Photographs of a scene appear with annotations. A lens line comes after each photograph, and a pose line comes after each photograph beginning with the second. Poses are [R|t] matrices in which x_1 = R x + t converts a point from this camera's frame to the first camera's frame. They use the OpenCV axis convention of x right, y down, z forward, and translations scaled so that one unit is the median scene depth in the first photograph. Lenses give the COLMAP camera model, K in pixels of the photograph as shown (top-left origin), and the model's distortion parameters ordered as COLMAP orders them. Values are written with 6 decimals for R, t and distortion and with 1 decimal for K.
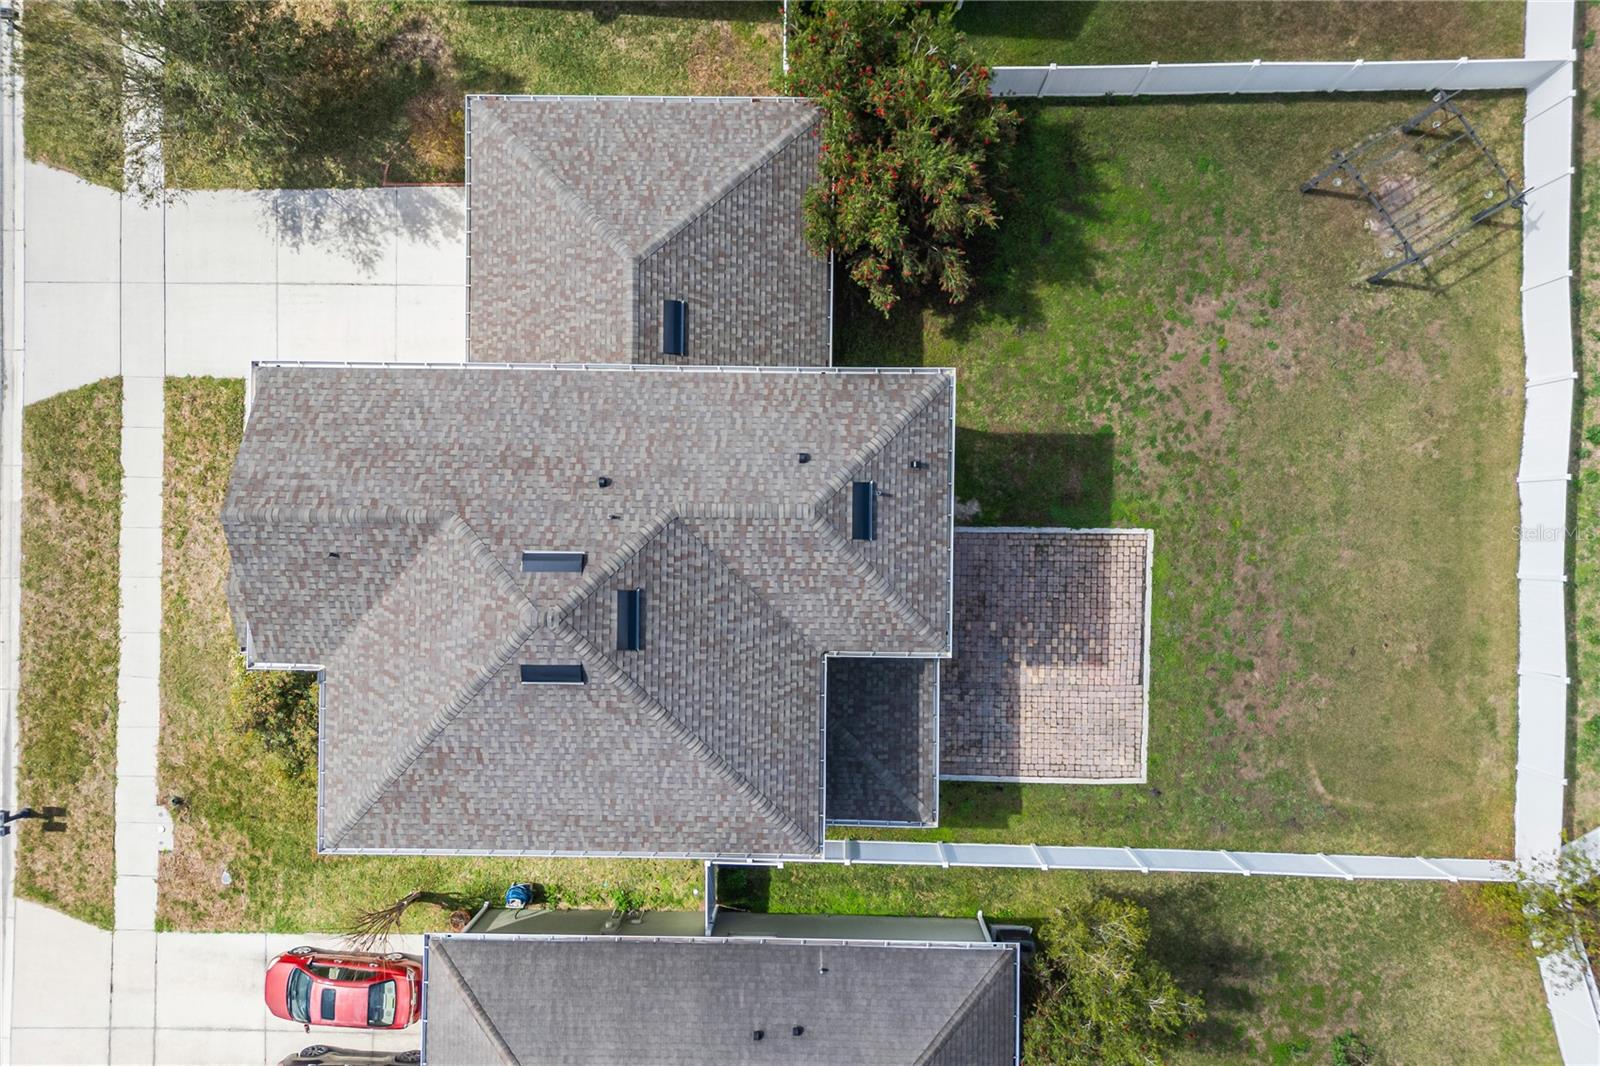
lens RADIAL K [[1119.3, 0, 797.7], [0, 1119.3, 541.9], [0, 0, 1]] dist [0.046354, -0.038827]
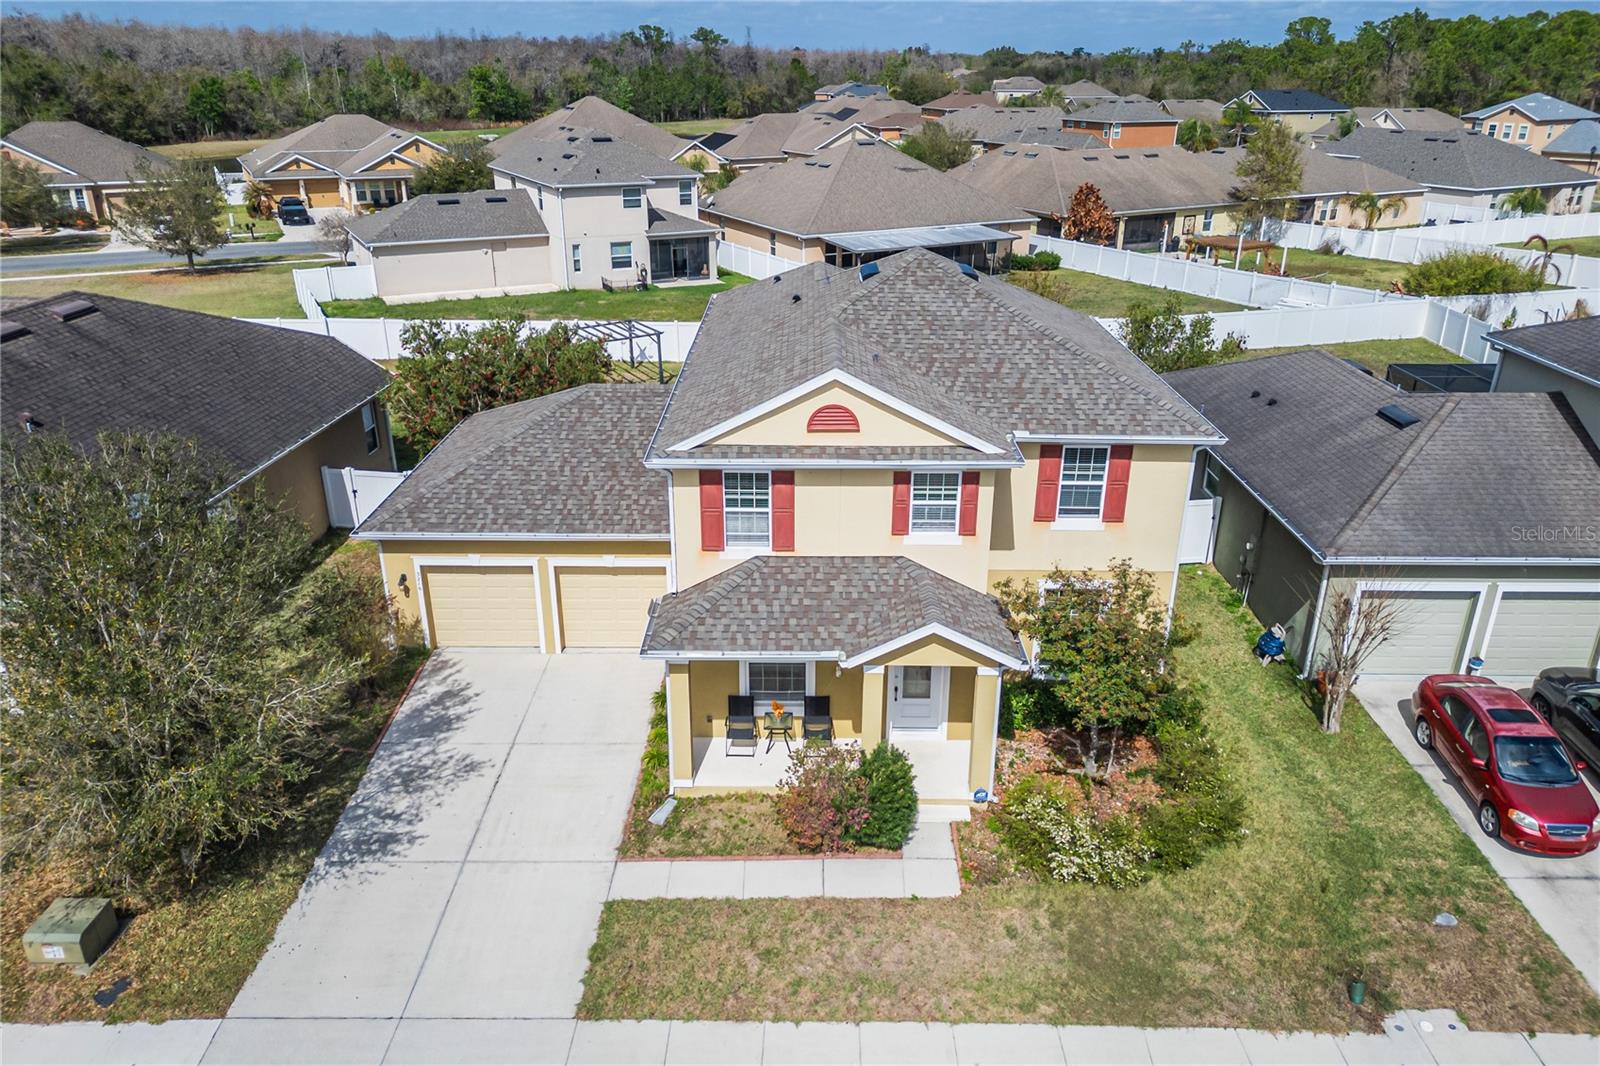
lens RADIAL K [[1119.3, 0, 797.7], [0, 1119.3, 541.9], [0, 0, 1]] dist [0.046354, -0.038827]
pose [[-0.000403, -0.369617, 0.929184, -1.007325], [0.999999, -0.001620, -0.000211, -0.041271], [0.001583, 0.929183, 0.369617, 0.614158]]
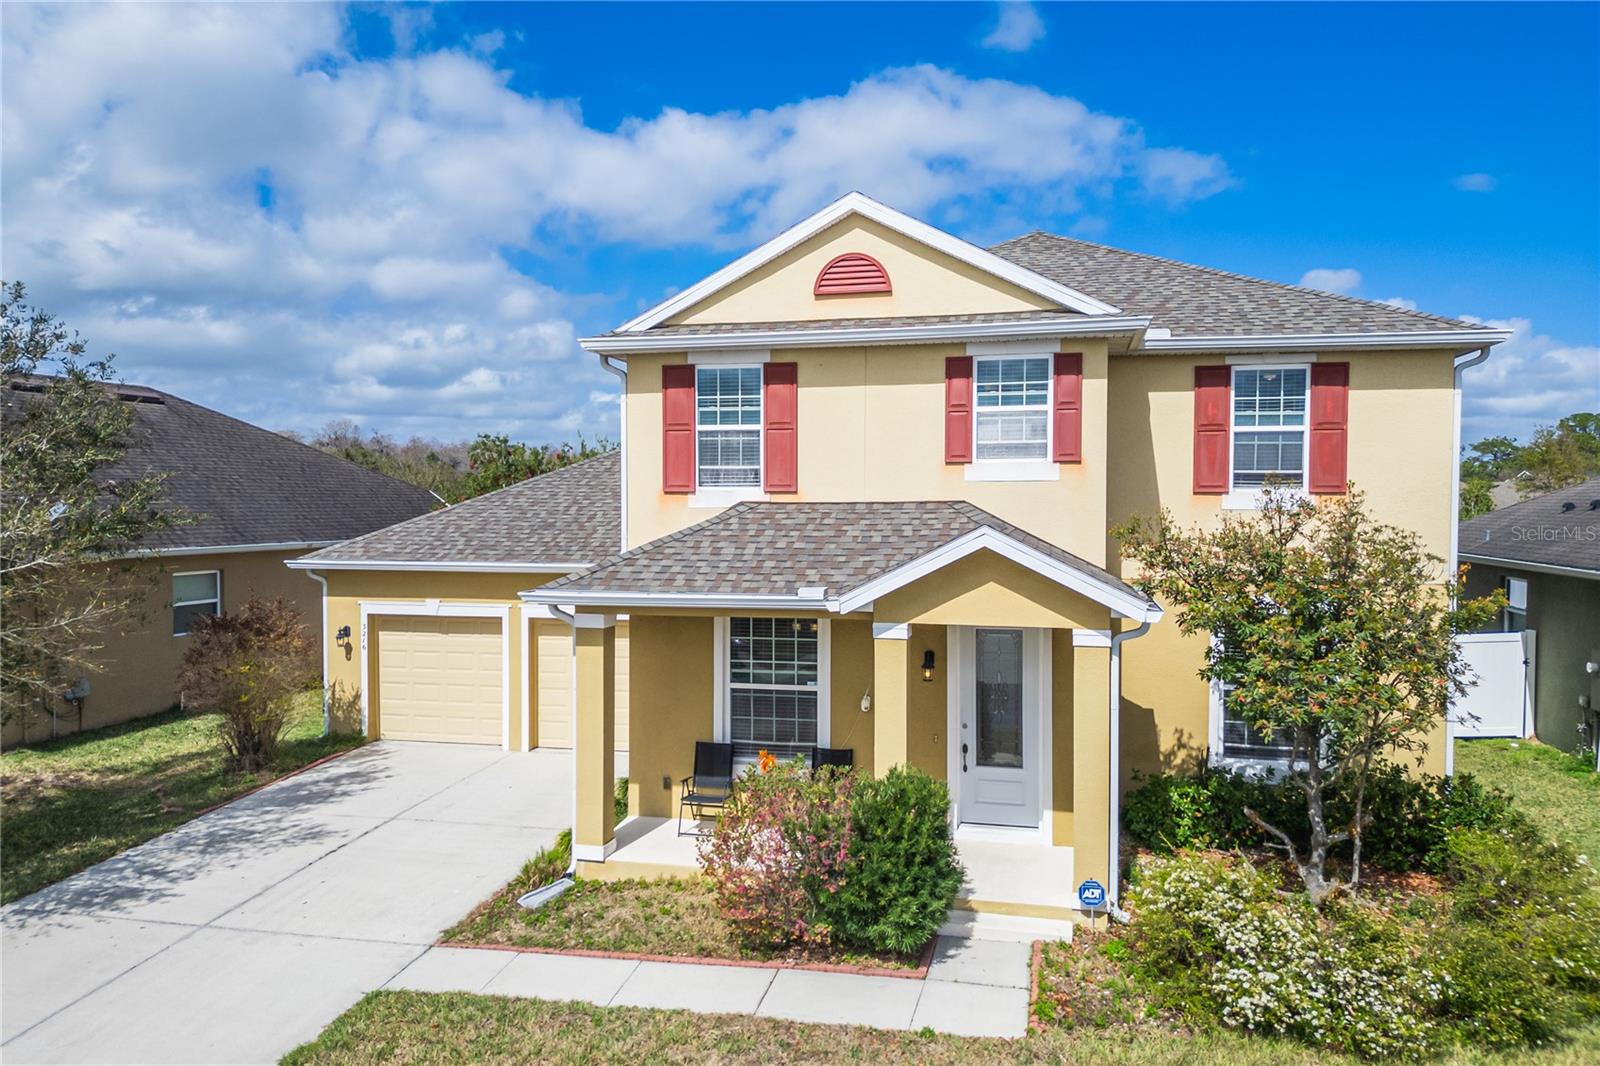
lens RADIAL K [[1119.3, 0, 797.7], [0, 1119.3, 541.9], [0, 0, 1]] dist [0.046354, -0.038827]
pose [[0.214895, -0.009396, 0.976592, -0.812812], [0.976634, 0.004643, -0.214860, 0.052749], [-0.002516, 0.999945, 0.010175, 0.886019]]
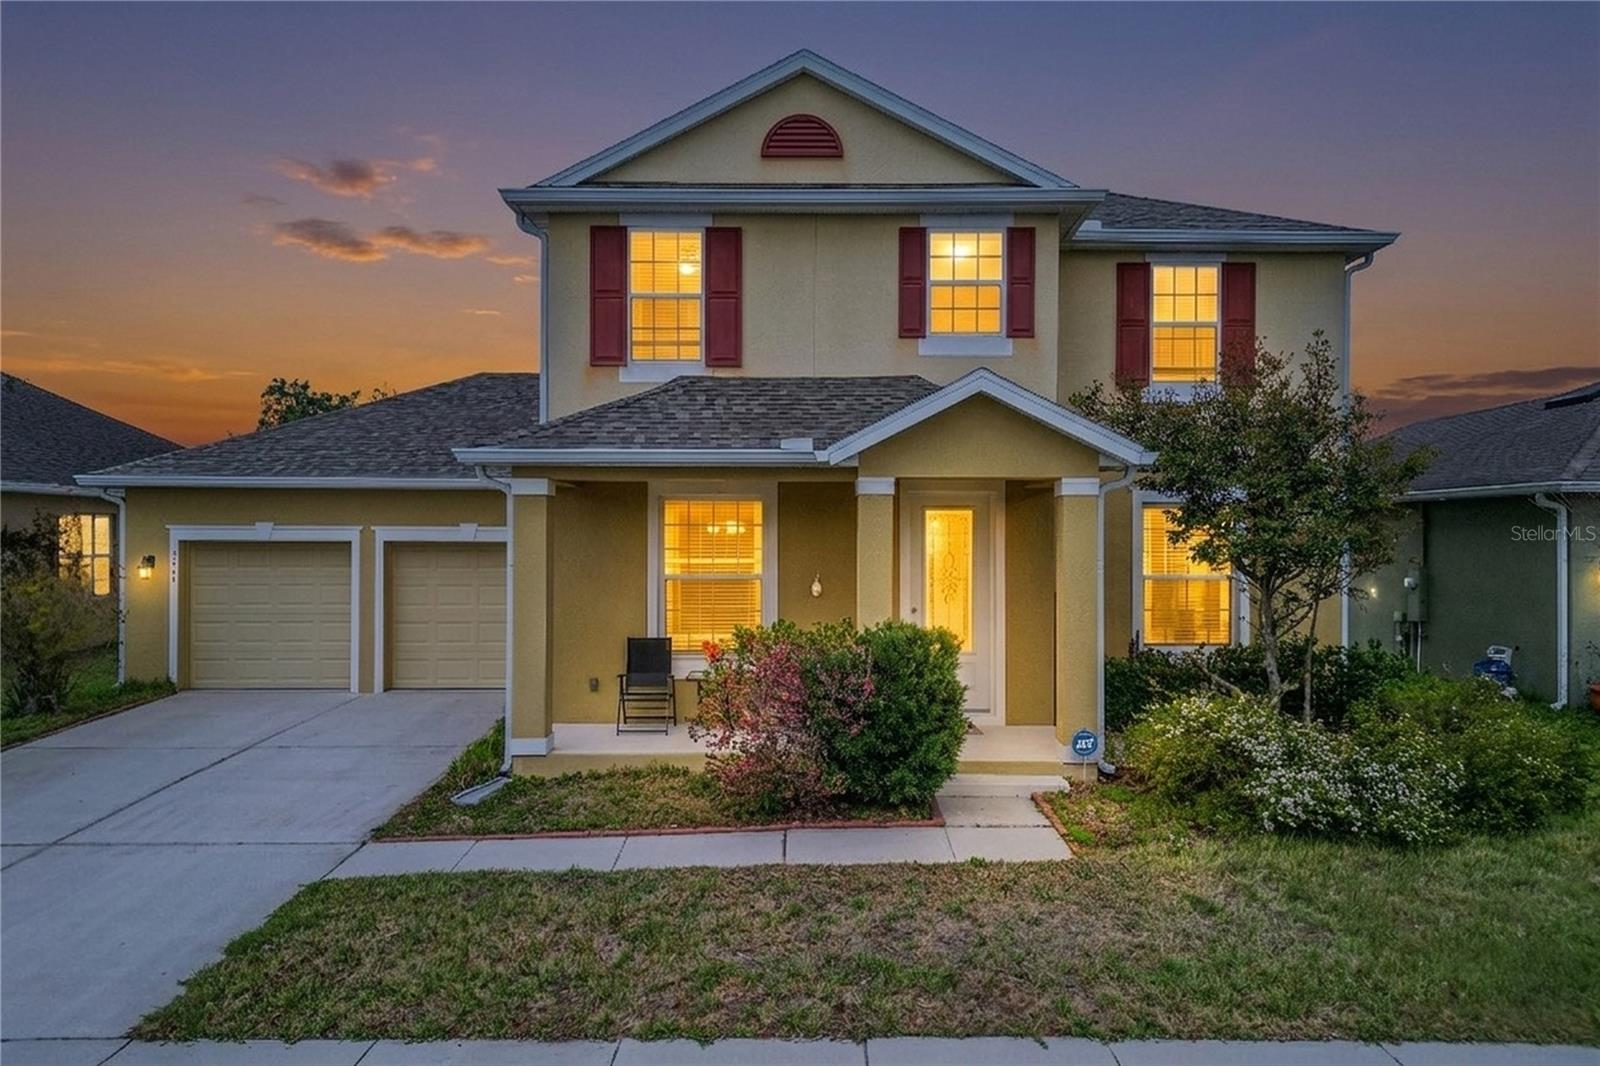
lens RADIAL K [[1136.0, 0, 800.0], [0, 1136.0, 533.0], [0, 0, 1]] dist [0.010690, 0.003182]
pose [[-0.011712, 0.032796, 0.999393, -0.799500], [0.999929, -0.001833, 0.011778, -0.026415], [0.002218, 0.999460, -0.032772, 0.947745]]
